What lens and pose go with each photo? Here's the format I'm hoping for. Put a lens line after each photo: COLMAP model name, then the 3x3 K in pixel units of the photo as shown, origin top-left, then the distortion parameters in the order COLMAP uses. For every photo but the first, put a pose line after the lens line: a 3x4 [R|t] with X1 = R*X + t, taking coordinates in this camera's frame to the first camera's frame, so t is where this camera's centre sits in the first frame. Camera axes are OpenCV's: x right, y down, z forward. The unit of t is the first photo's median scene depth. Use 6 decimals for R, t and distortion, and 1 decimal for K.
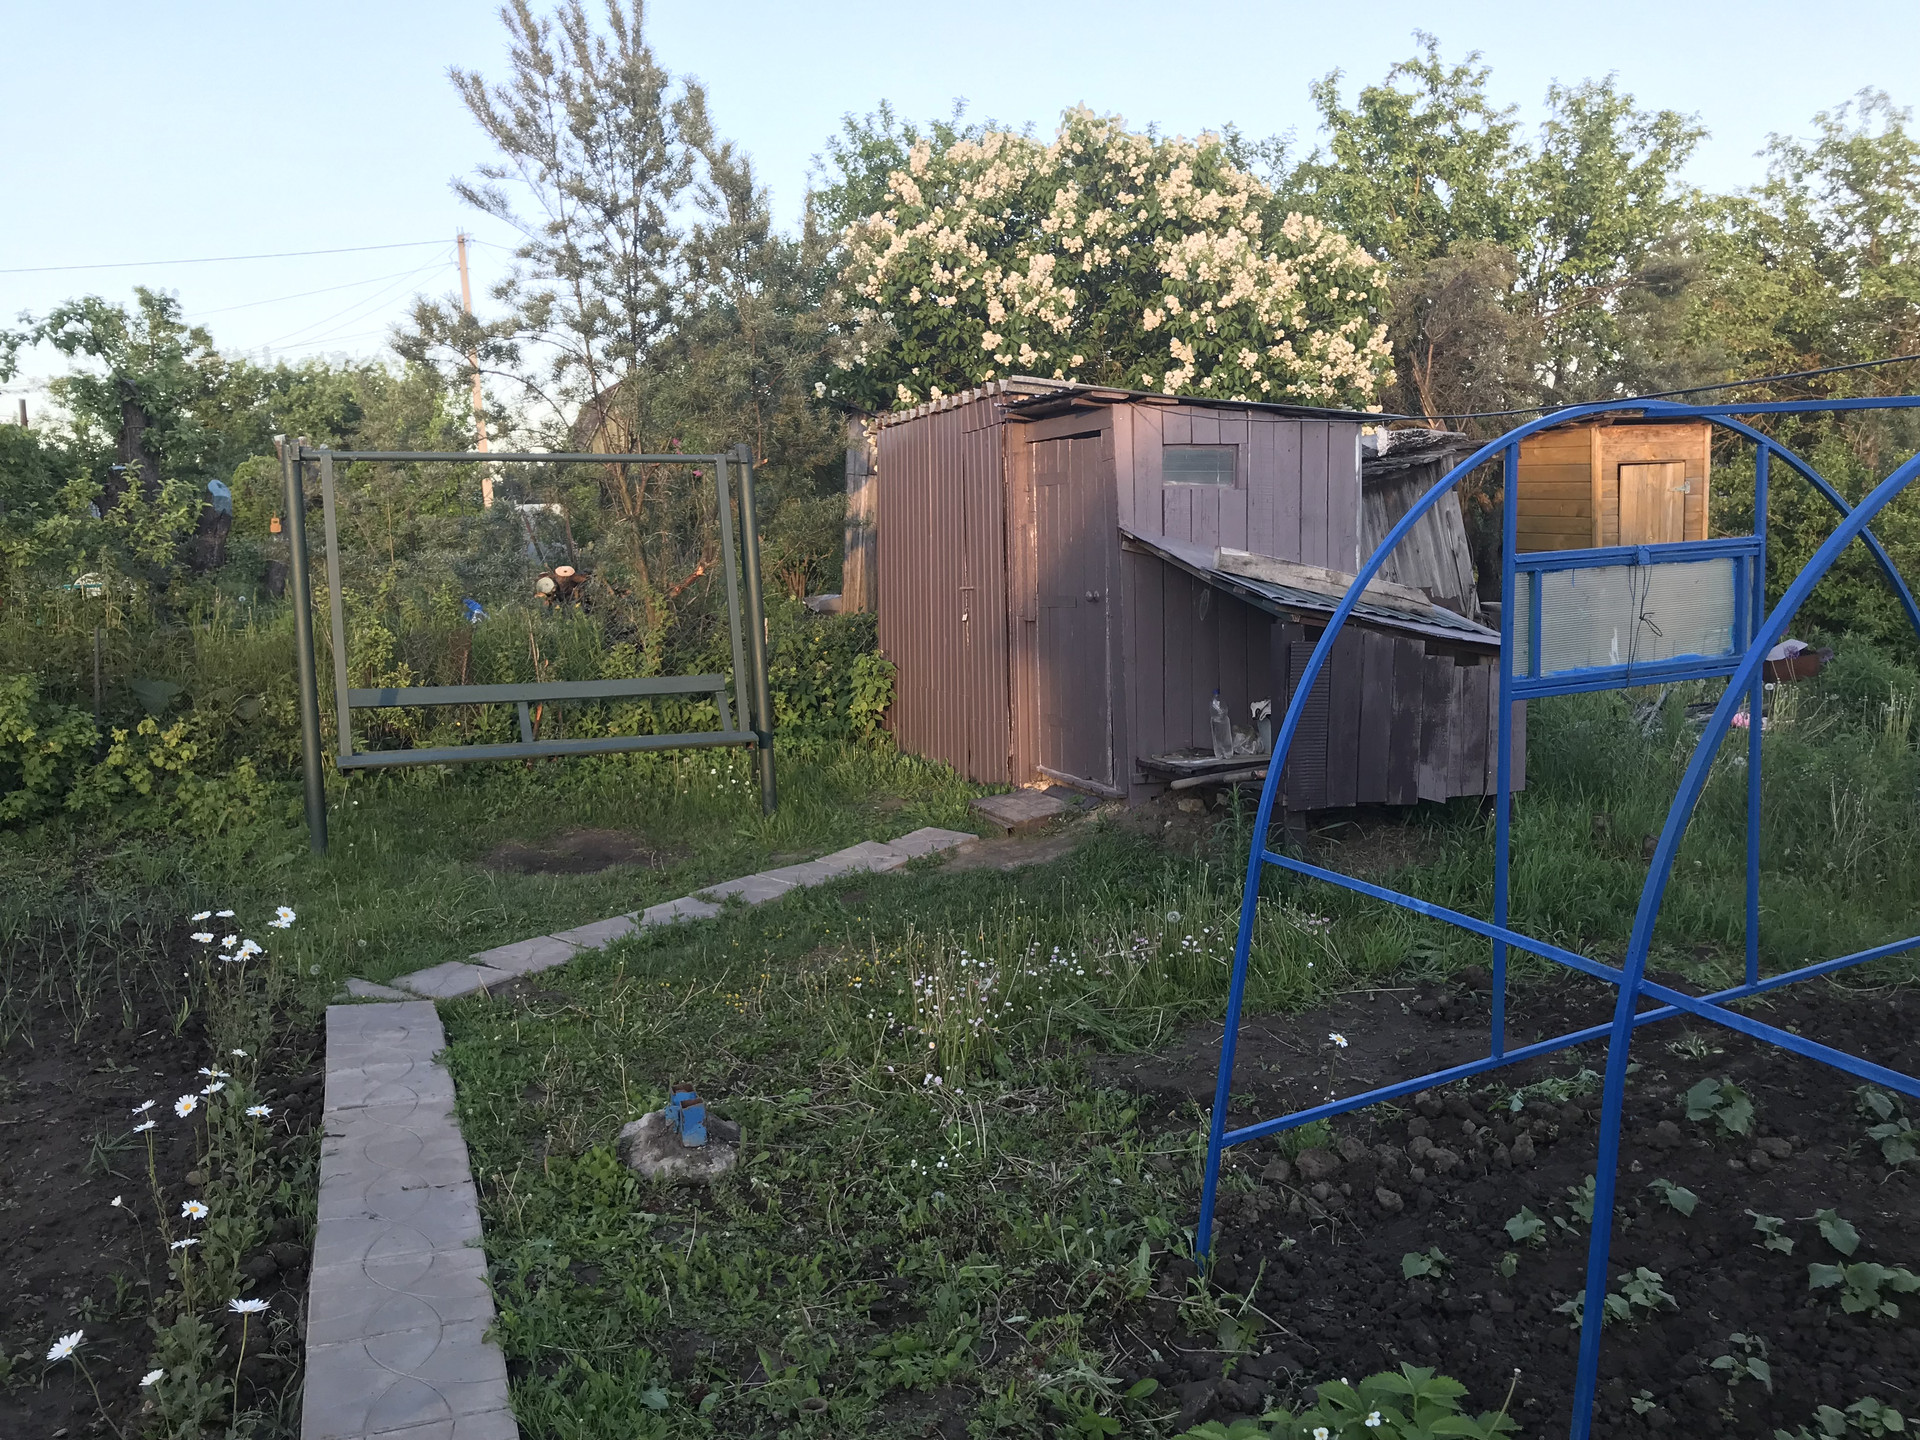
lens RADIAL K [[1553.4, 0, 935.5], [0, 1553.4, 722.1], [0, 0, 1]] dist [0.006255, -0.006957]
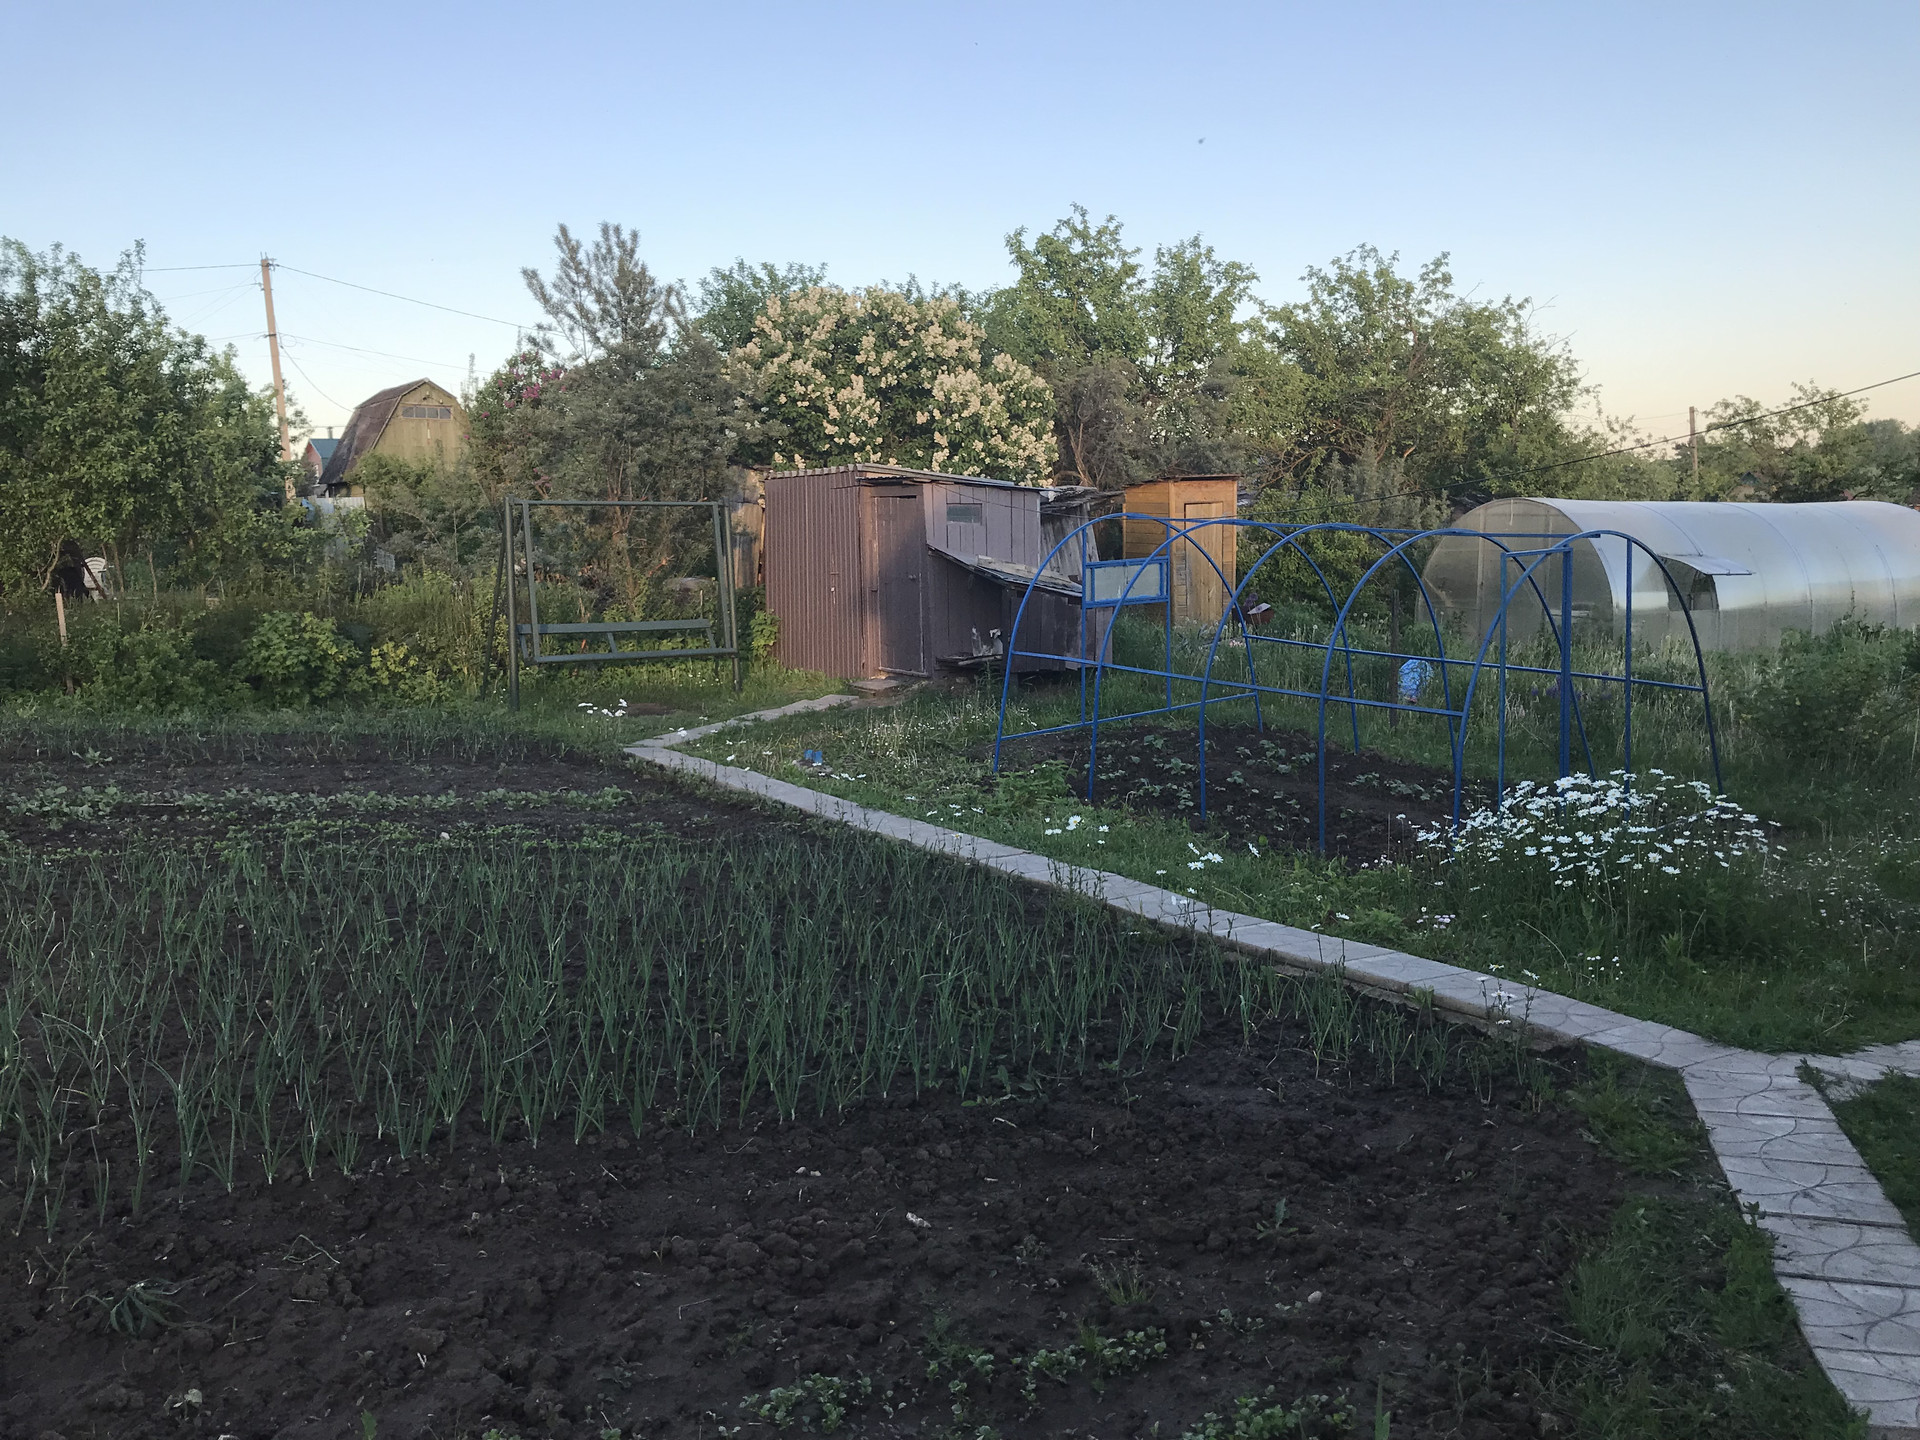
lens RADIAL K [[1551.7, 0, 960.0], [0, 1551.7, 720.0], [0, 0, 1]] dist [0.007170, 0.006843]
pose [[0.977580, -0.014226, 0.210085, -0.185868], [0.012781, 0.999884, 0.008233, 0.062190], [-0.210177, -0.005363, 0.977649, -0.694267]]
